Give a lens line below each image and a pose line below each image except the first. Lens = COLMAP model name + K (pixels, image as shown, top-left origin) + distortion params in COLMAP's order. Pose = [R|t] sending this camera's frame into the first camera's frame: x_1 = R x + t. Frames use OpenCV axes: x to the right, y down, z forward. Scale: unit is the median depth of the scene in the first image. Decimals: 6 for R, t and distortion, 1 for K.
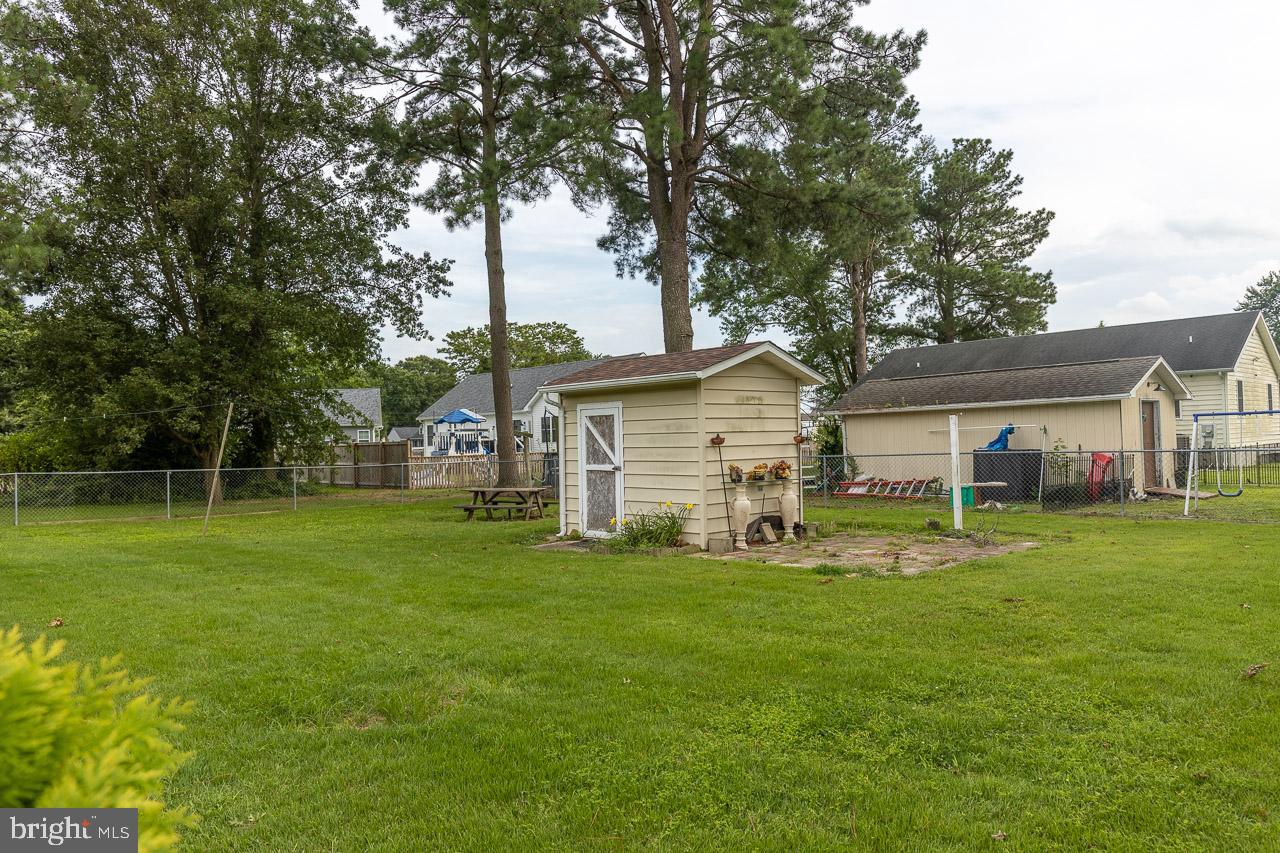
lens RADIAL K [[865.3, 0, 635.3], [0, 865.3, 427.3], [0, 0, 1]] dist [-0.009134, -0.005017]
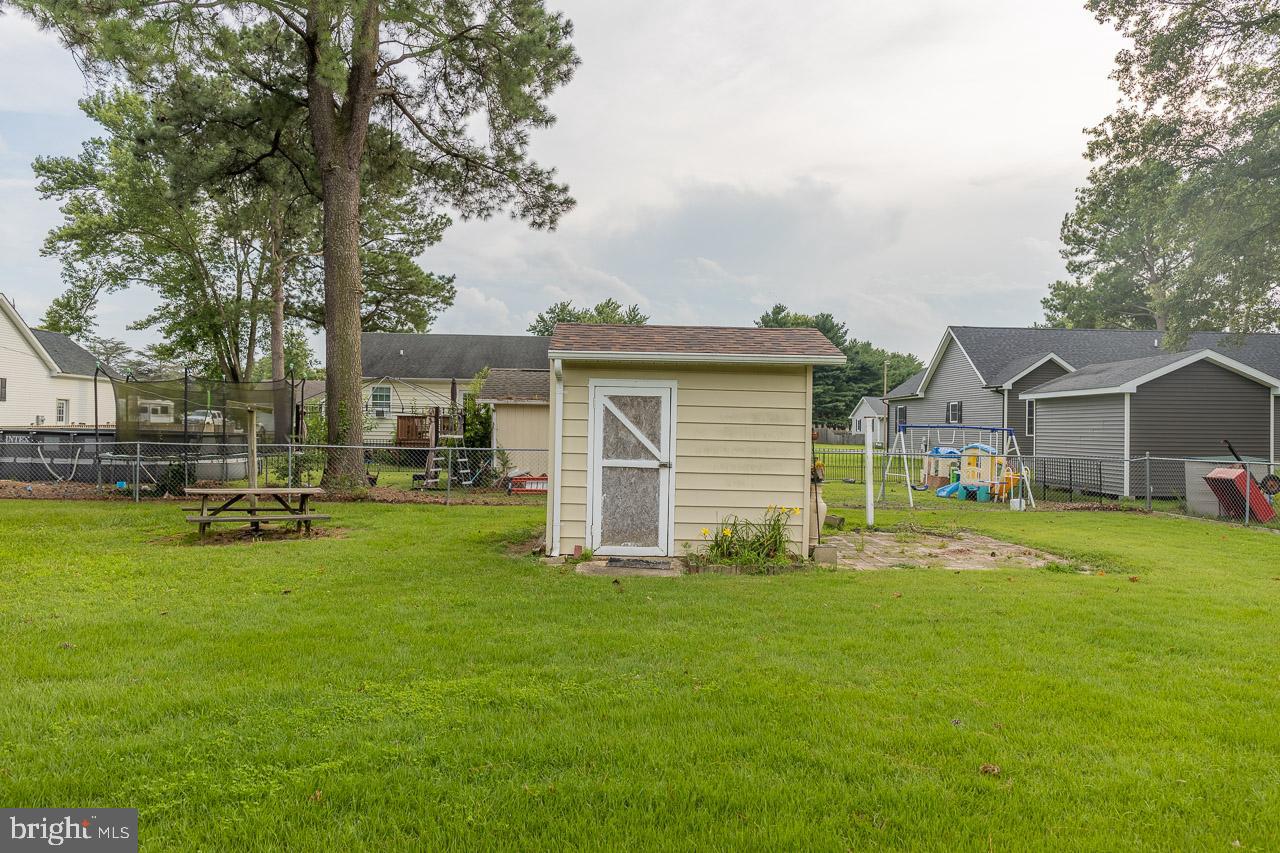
lens RADIAL K [[865.3, 0, 635.3], [0, 865.3, 427.3], [0, 0, 1]] dist [-0.009134, -0.005017]
pose [[0.662981, 0.040269, 0.747552, -0.612555], [-0.049110, 0.998741, -0.010246, 0.021983], [-0.747024, -0.029920, 0.664124, 0.483359]]
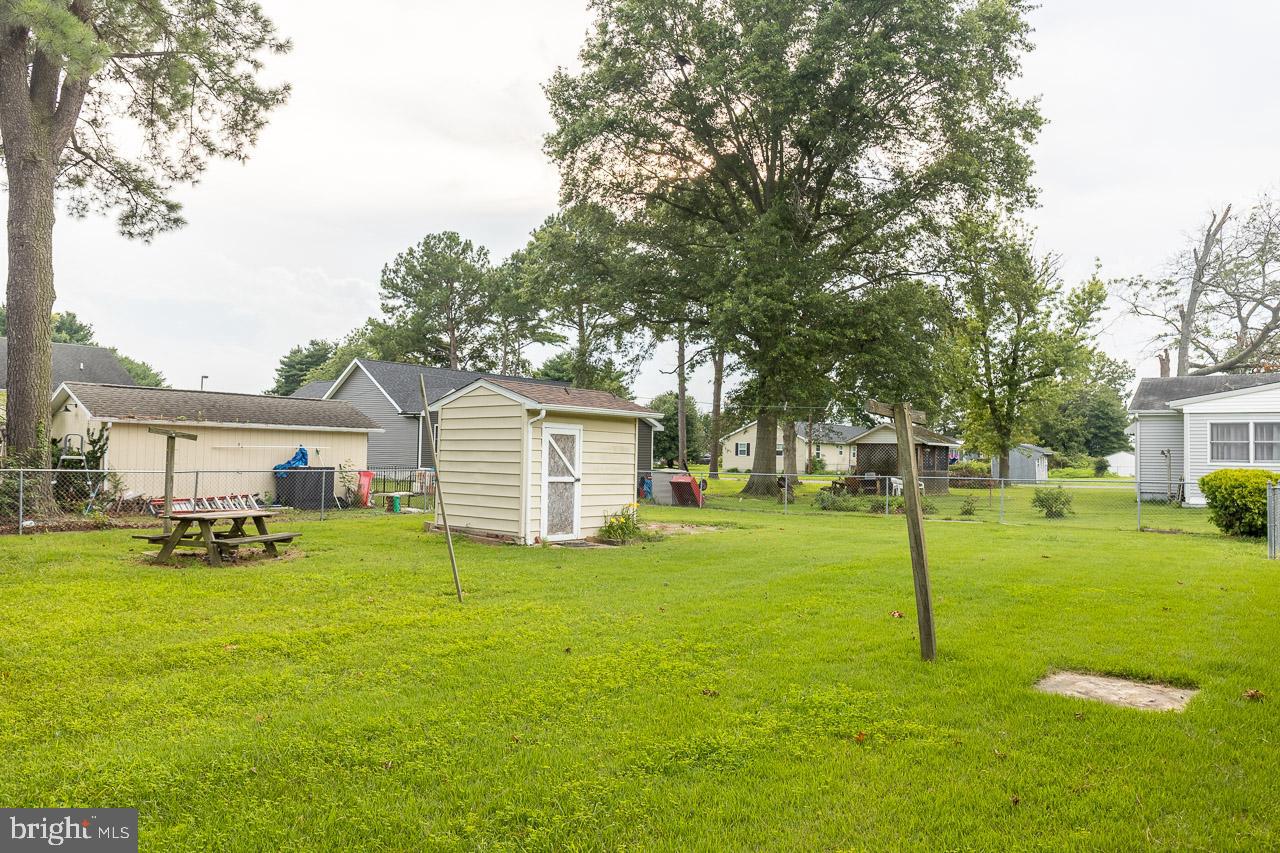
lens RADIAL K [[865.3, 0, 635.3], [0, 865.3, 427.3], [0, 0, 1]] dist [-0.009134, -0.005017]
pose [[-0.151946, 0.060085, 0.986561, -1.196125], [-0.035338, 0.997182, -0.066175, 0.050197], [-0.987757, -0.044918, -0.149395, 1.072921]]
